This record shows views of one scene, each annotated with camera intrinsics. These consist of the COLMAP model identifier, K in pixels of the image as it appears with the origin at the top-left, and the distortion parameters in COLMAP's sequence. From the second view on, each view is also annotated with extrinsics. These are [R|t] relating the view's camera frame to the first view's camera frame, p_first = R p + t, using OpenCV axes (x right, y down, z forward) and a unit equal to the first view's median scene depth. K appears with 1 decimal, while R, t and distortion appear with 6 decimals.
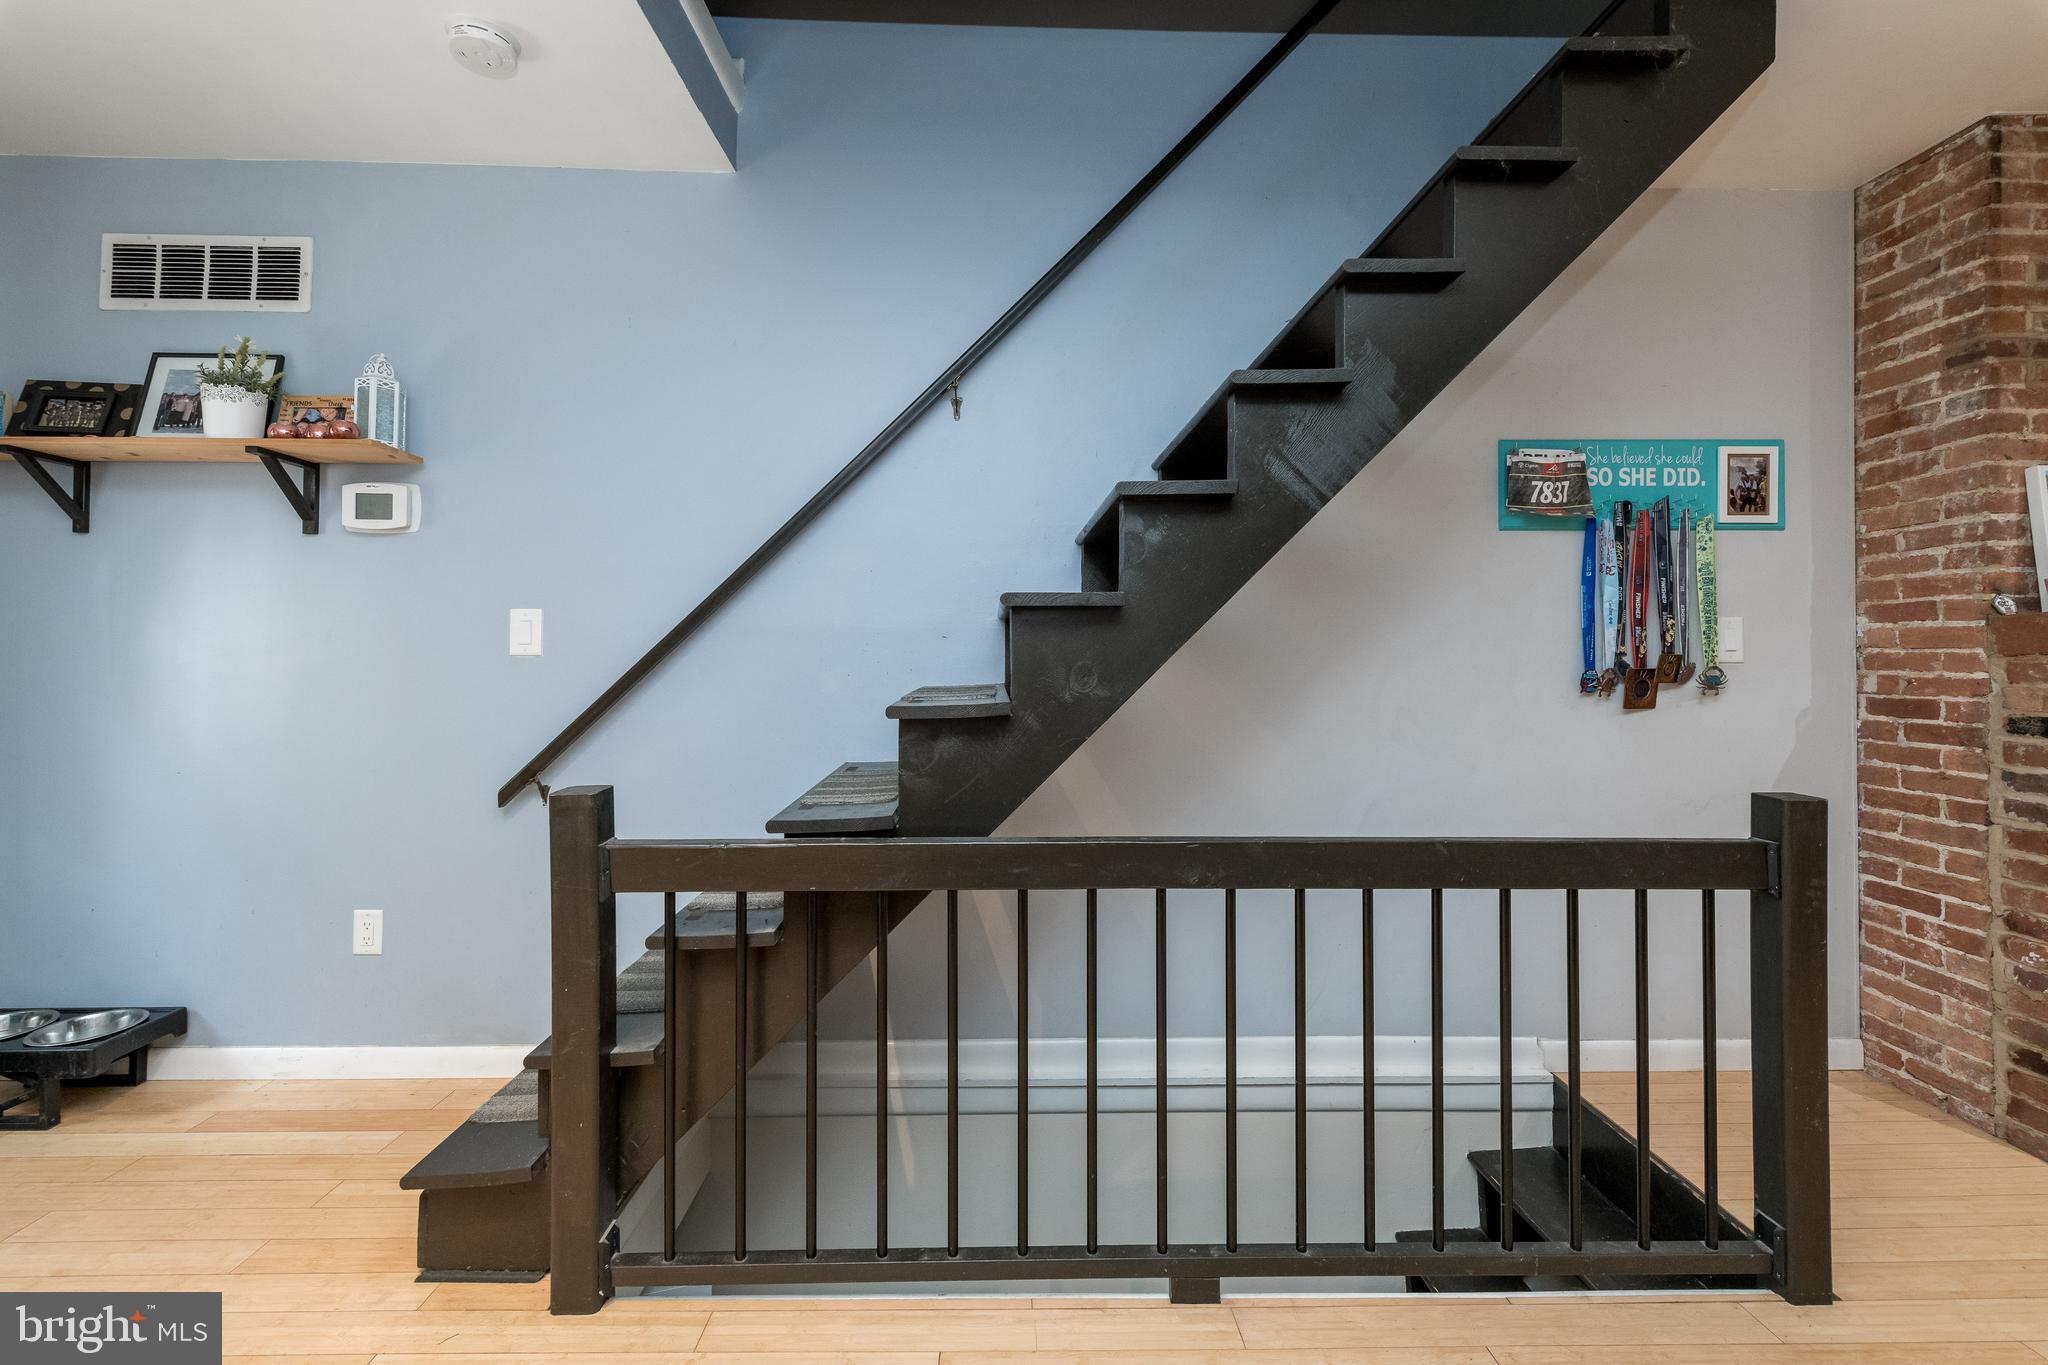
lens RADIAL K [[882.5, 0, 1019.8], [0, 882.5, 649.0], [0, 0, 1]] dist [0.014267, -0.005984]
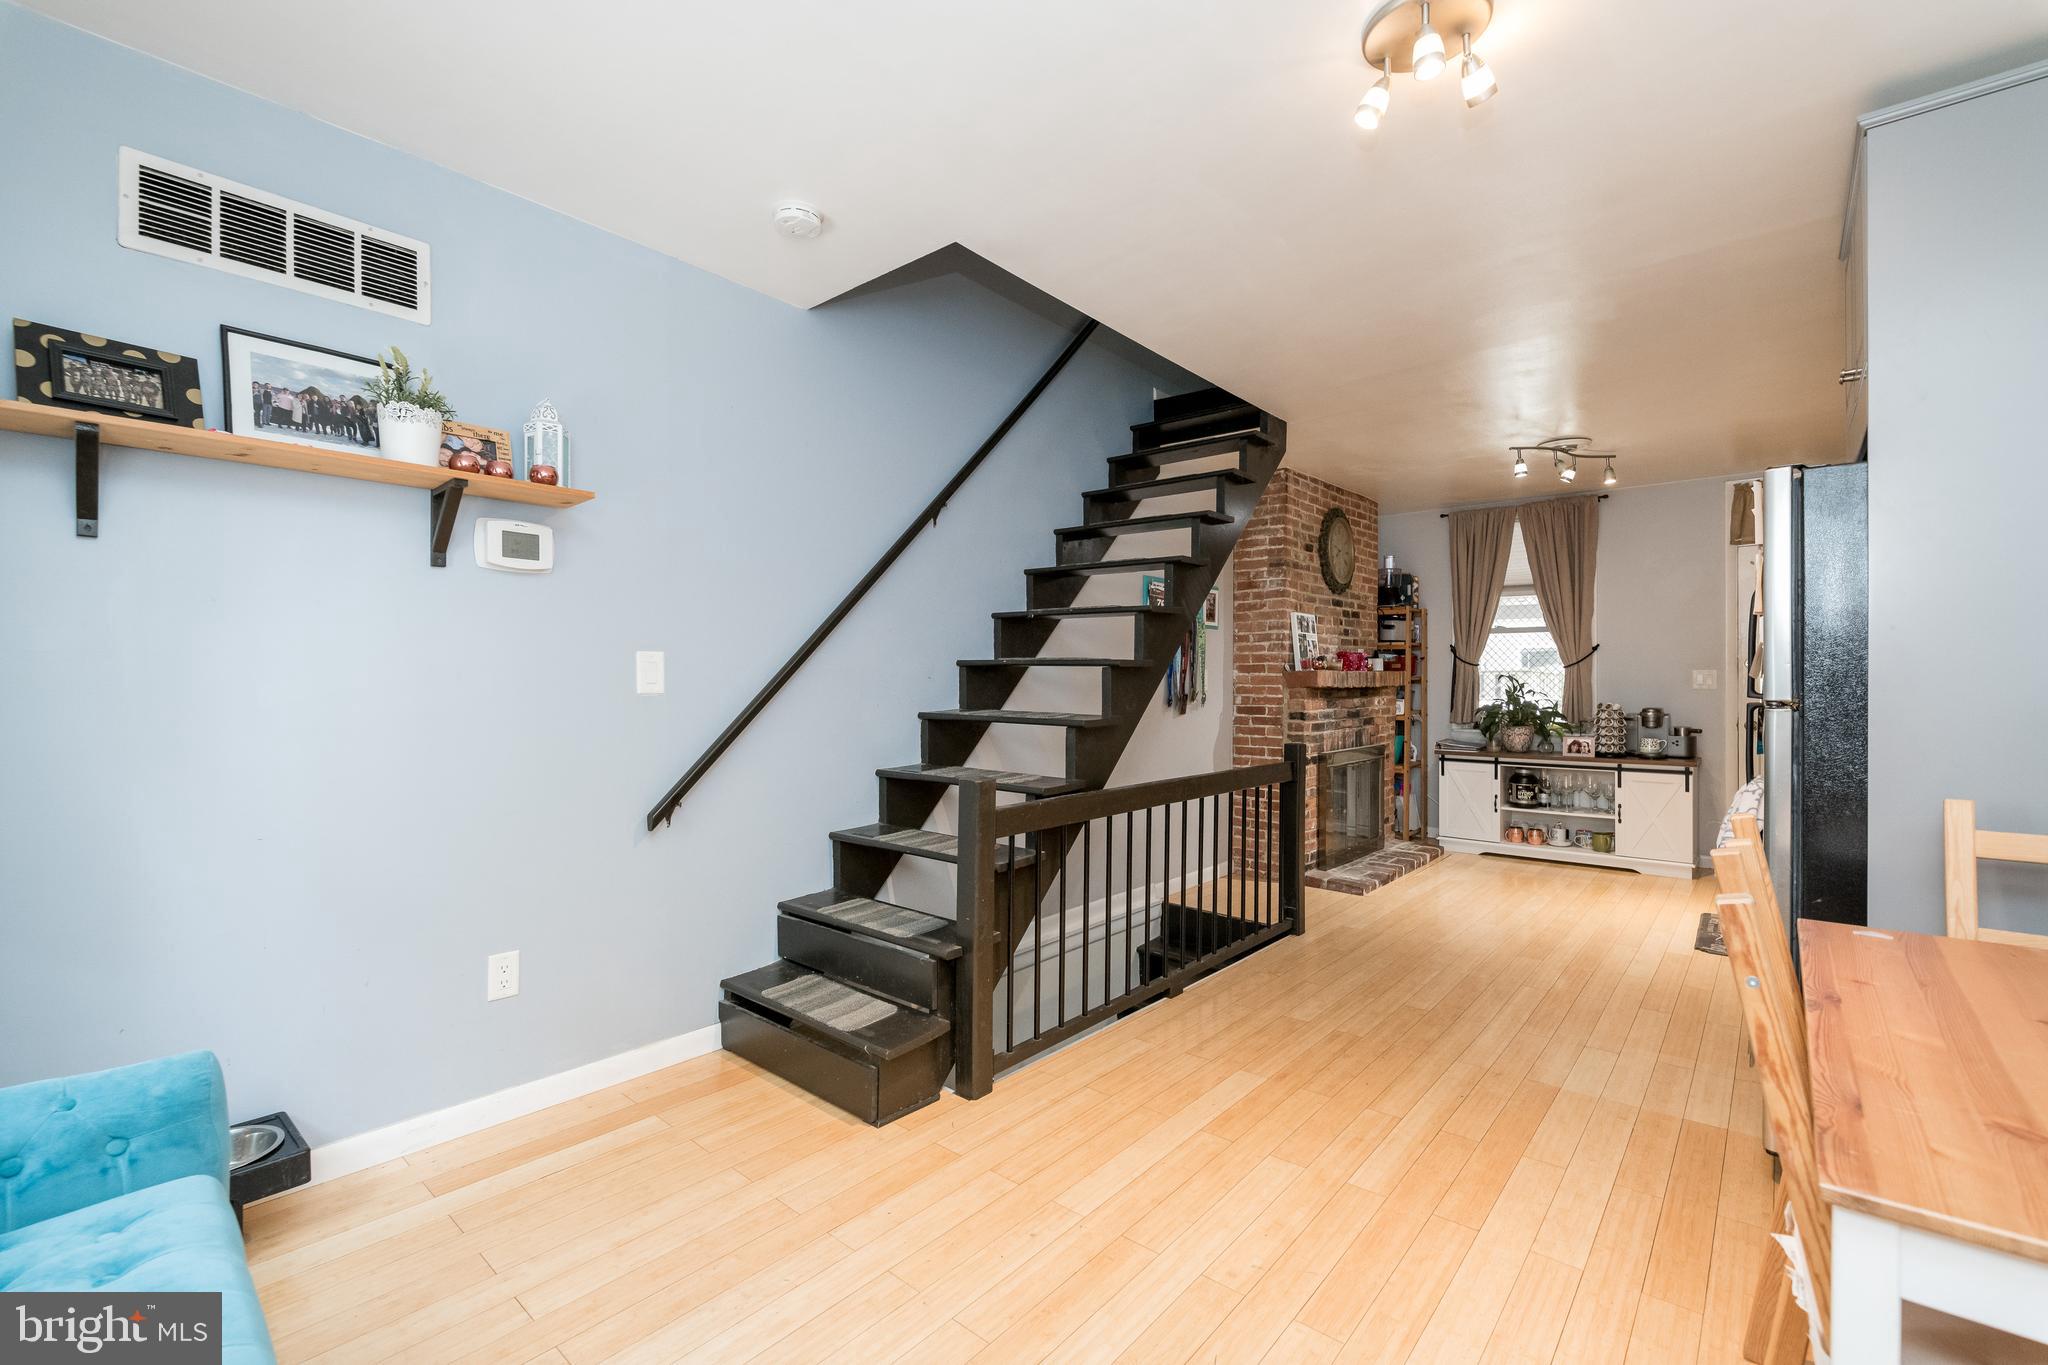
lens RADIAL K [[882.5, 0, 1032.1], [0, 882.5, 677.9], [0, 0, 1]] dist [0.014267, -0.005984]
pose [[0.664474, 0.002857, 0.747306, -1.092503], [-0.011921, 0.999906, 0.006777, -0.026262], [-0.747216, -0.013412, 0.664446, -0.092909]]
